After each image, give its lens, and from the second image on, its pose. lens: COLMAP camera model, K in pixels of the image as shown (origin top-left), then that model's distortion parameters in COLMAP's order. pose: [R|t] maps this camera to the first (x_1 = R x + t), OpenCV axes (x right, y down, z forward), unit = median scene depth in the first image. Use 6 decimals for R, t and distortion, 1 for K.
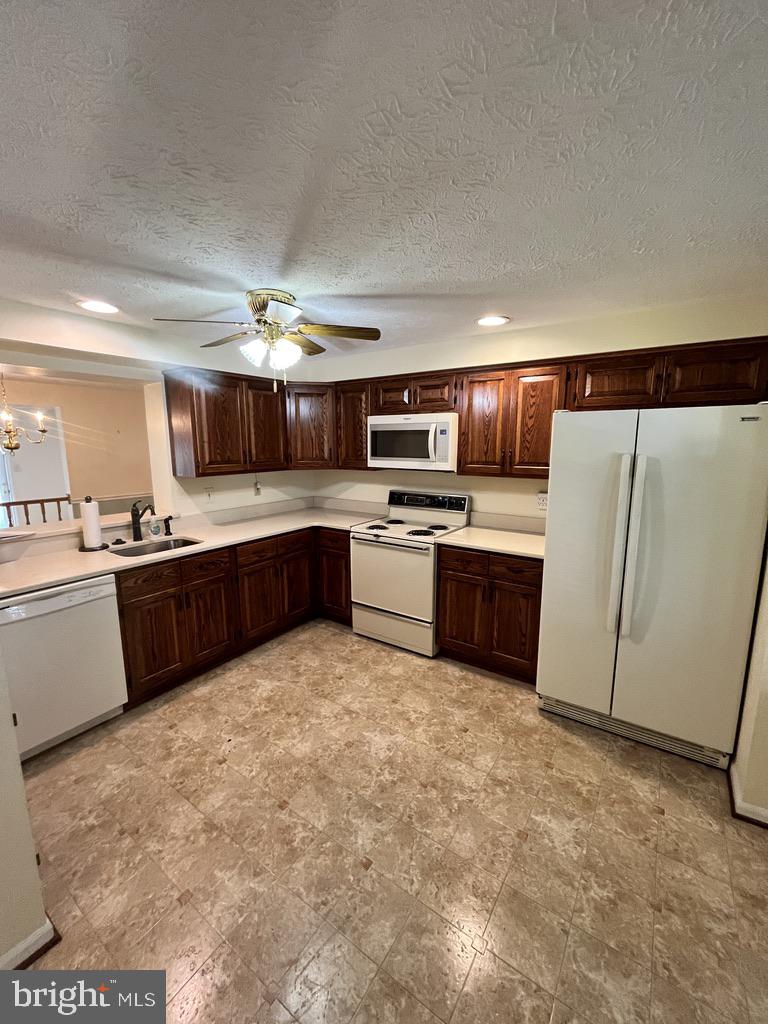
lens RADIAL K [[411.9, 0, 385.9], [0, 411.9, 511.4], [0, 0, 1]] dist [-0.001274, -0.000893]
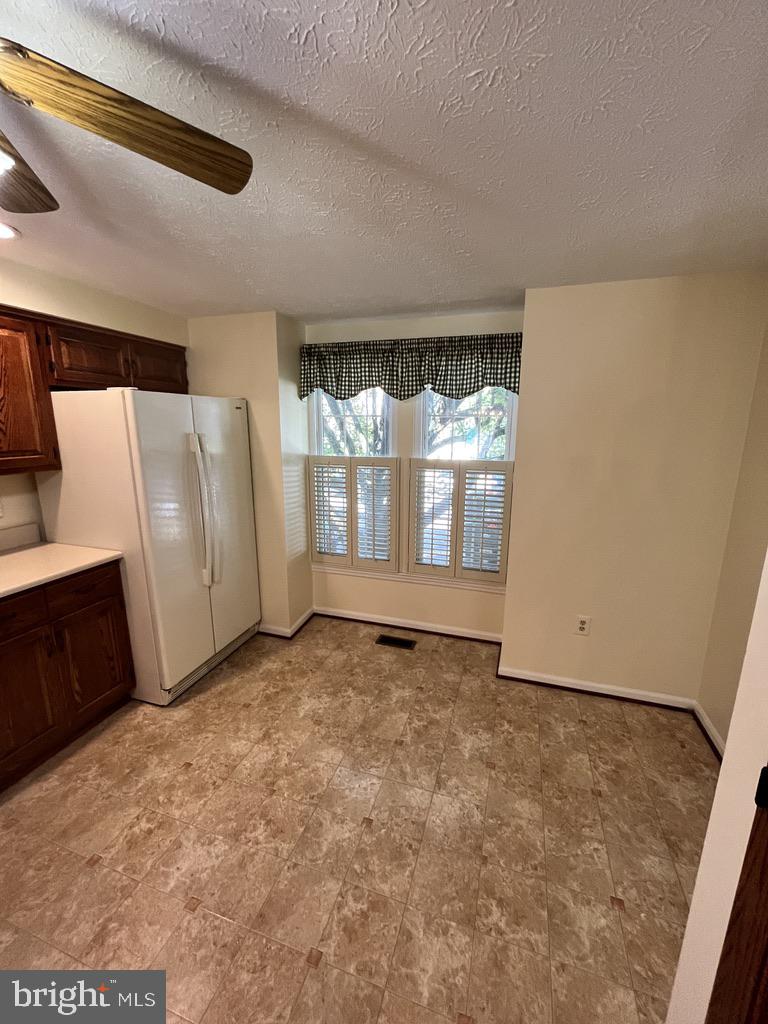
lens RADIAL K [[411.9, 0, 384.5], [0, 411.9, 510.0], [0, 0, 1]] dist [-0.001274, -0.000893]
pose [[-0.278396, -0.197401, 0.939962, -0.636950], [0.154235, 0.956763, 0.246610, -0.122588], [-0.948002, 0.213631, -0.235912, 0.731055]]
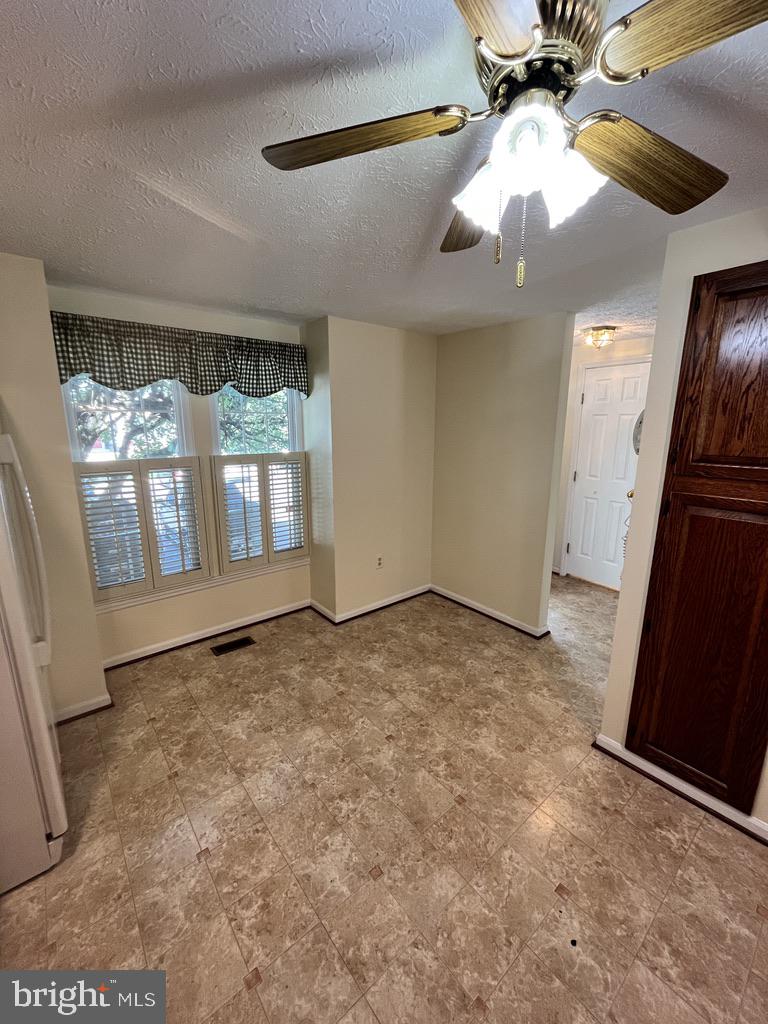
lens RADIAL K [[411.9, 0, 381.4], [0, 411.9, 512.1], [0, 0, 1]] dist [-0.001274, -0.000893]
pose [[-0.959226, -0.059570, 0.276290, -0.244487], [0.046093, 0.931481, 0.360859, -0.218657], [-0.278855, 0.358880, -0.890755, 1.365764]]
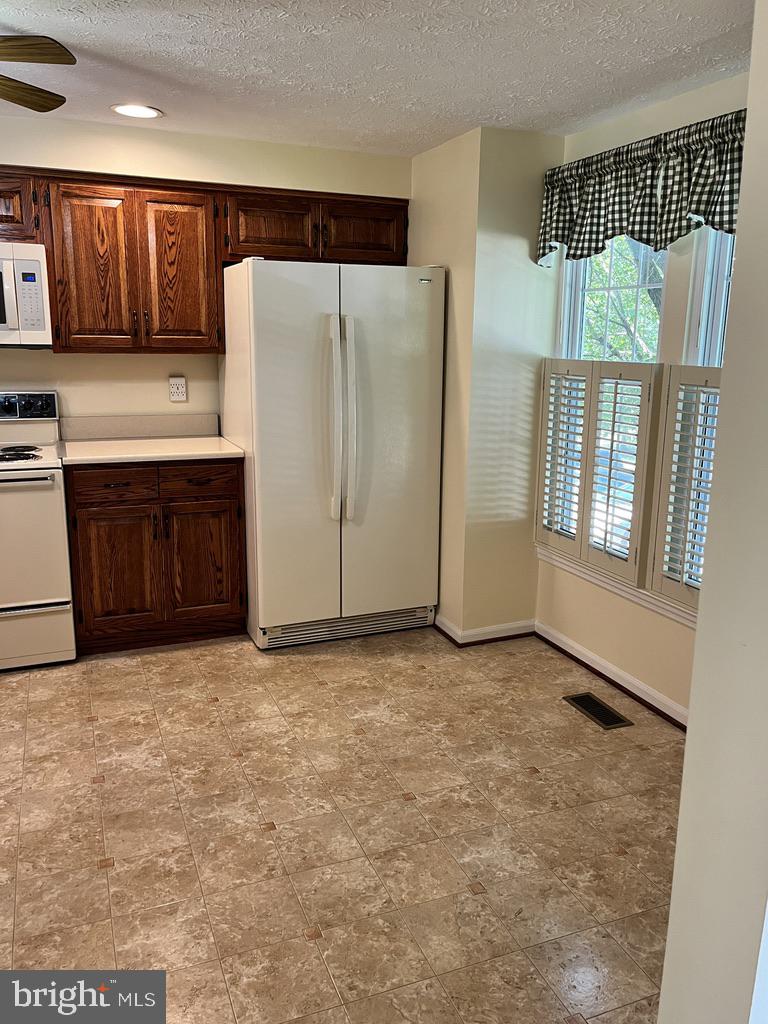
lens RADIAL K [[802.1, 0, 376.6], [0, 802.1, 495.1], [0, 0, 1]] dist [0.039647, -0.020723]
pose [[0.561377, -0.158093, 0.812319, -0.762559], [0.125673, 0.986485, 0.105139, 0.069479], [-0.817962, 0.043064, 0.573657, -0.053550]]
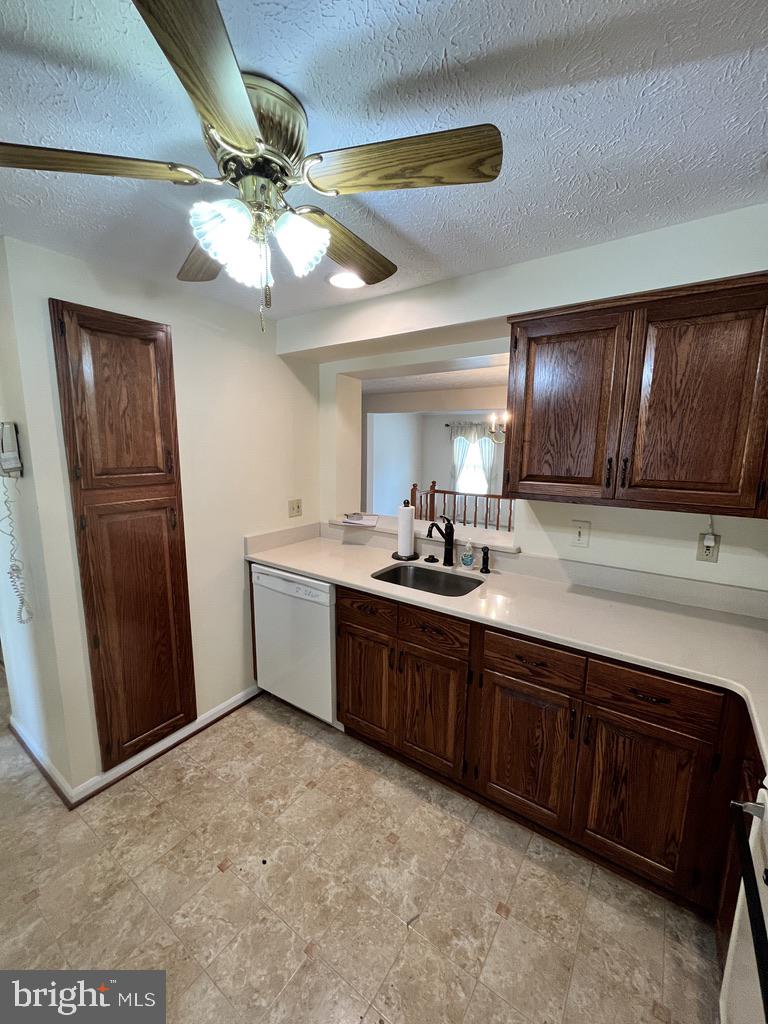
lens RADIAL K [[411.9, 0, 387.0], [0, 411.9, 537.3], [0, 0, 1]] dist [-0.001274, -0.000893]
pose [[-0.004106, 0.229407, -0.973322, 0.515334], [-0.178516, 0.957527, 0.226437, -0.134556], [0.983929, 0.174683, 0.037021, 0.853774]]
